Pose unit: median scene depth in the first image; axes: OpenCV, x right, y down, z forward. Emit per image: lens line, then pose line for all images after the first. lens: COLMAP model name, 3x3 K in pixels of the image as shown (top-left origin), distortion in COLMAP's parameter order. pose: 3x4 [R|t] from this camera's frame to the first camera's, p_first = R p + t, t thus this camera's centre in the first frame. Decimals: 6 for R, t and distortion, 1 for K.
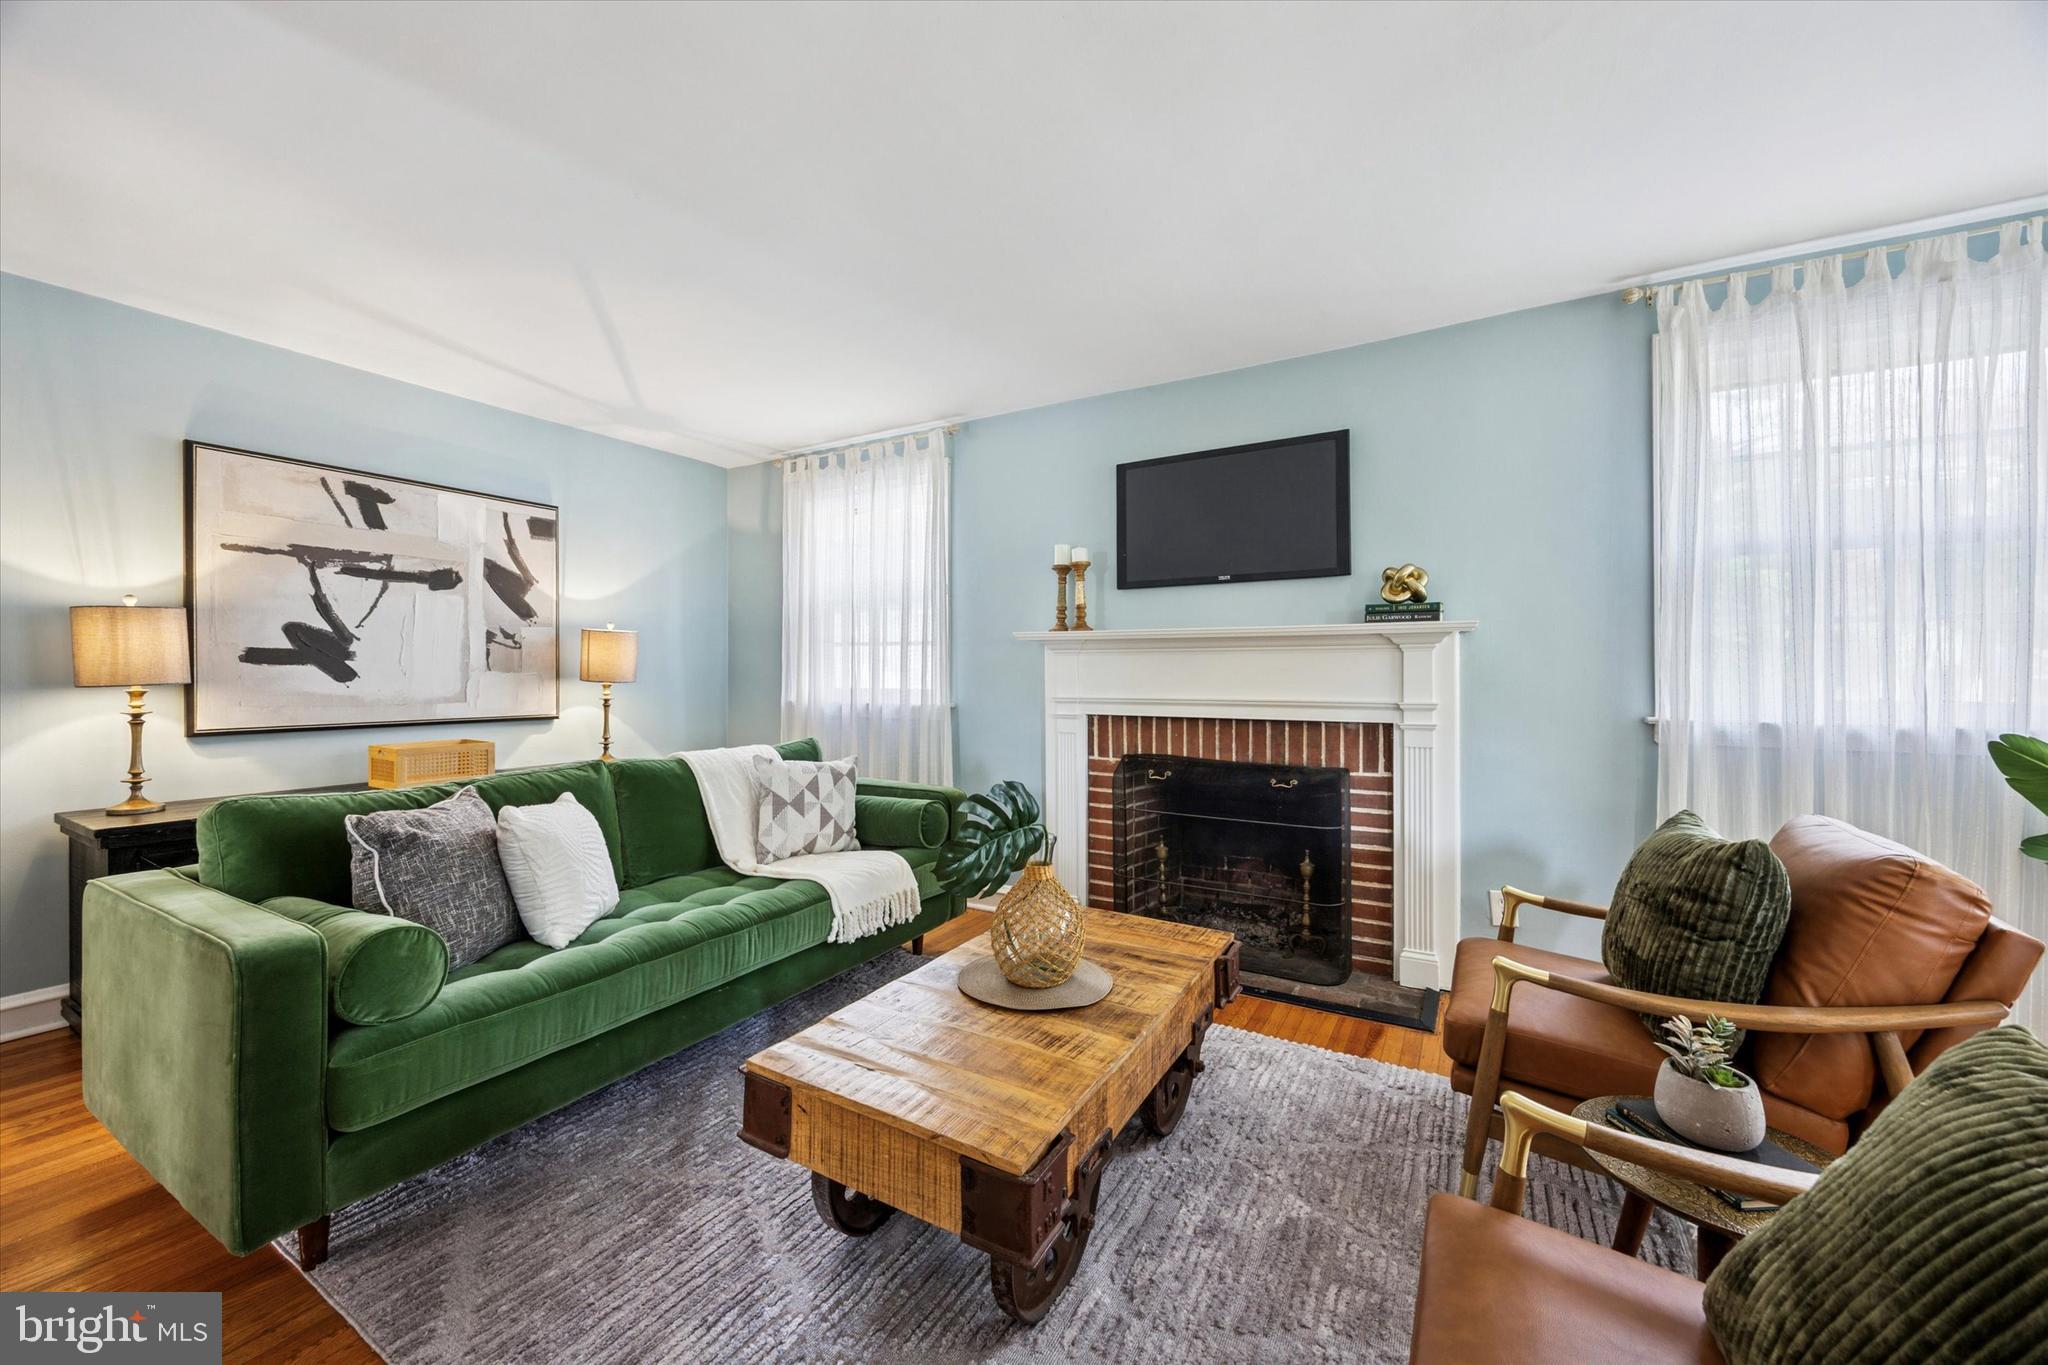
lens RADIAL K [[778.8, 0, 1023.9], [0, 778.8, 672.1], [0, 0, 1]] dist [-0.001933, 0.000040]
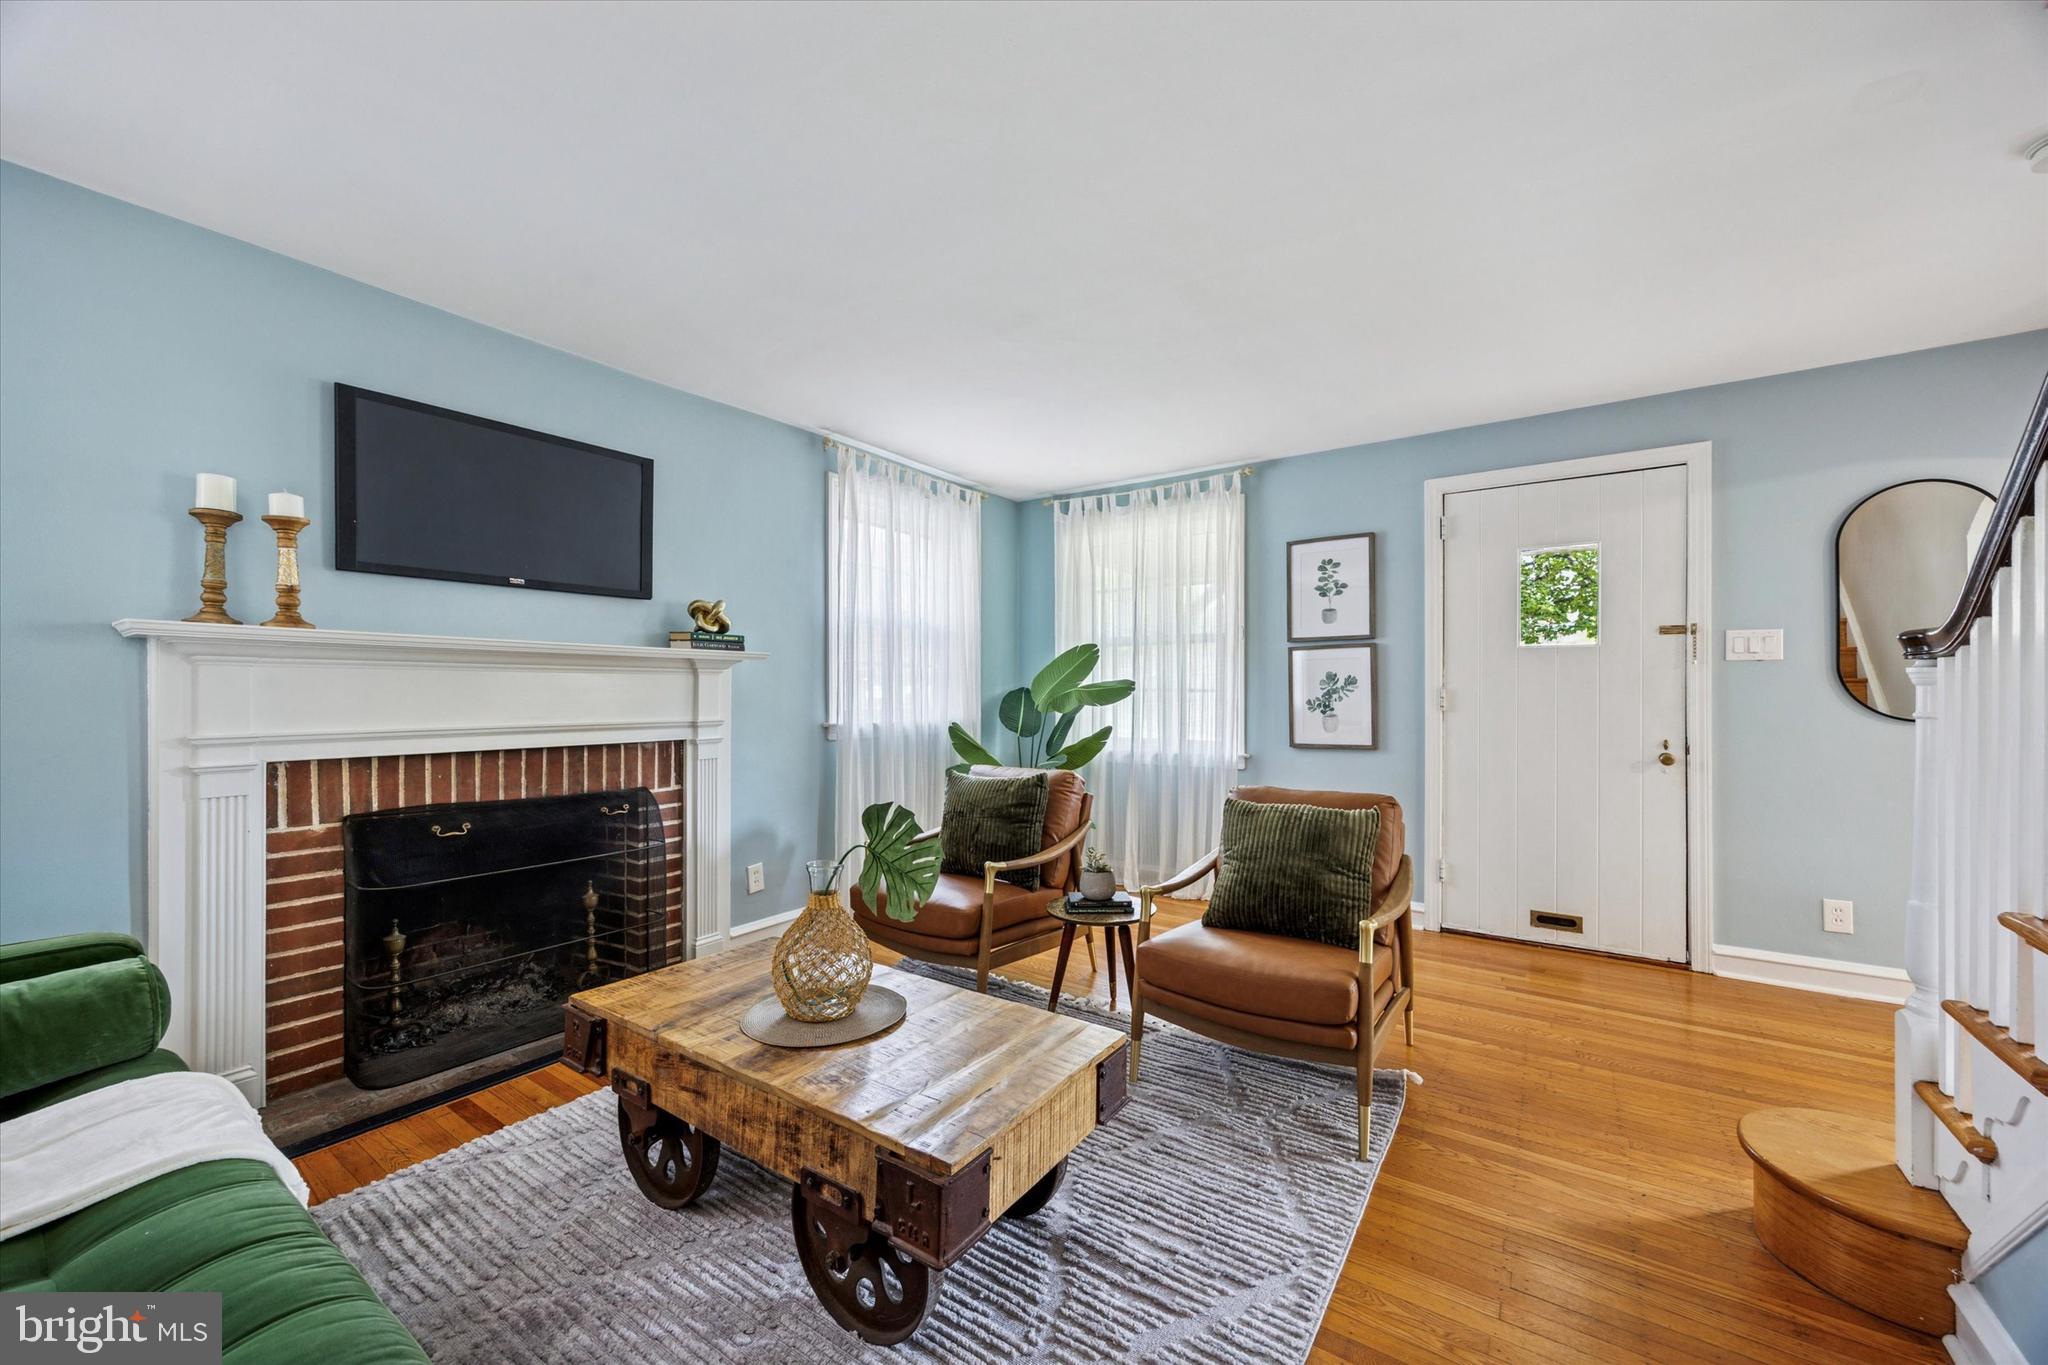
lens RADIAL K [[778.8, 0, 1023.4], [0, 778.8, 691.1], [0, 0, 1]] dist [-0.001933, 0.000040]
pose [[0.084637, 0.001519, 0.996411, -0.550091], [0.000626, 0.999999, -0.001578, -0.001023], [-0.996412, 0.000757, 0.084636, 0.400763]]
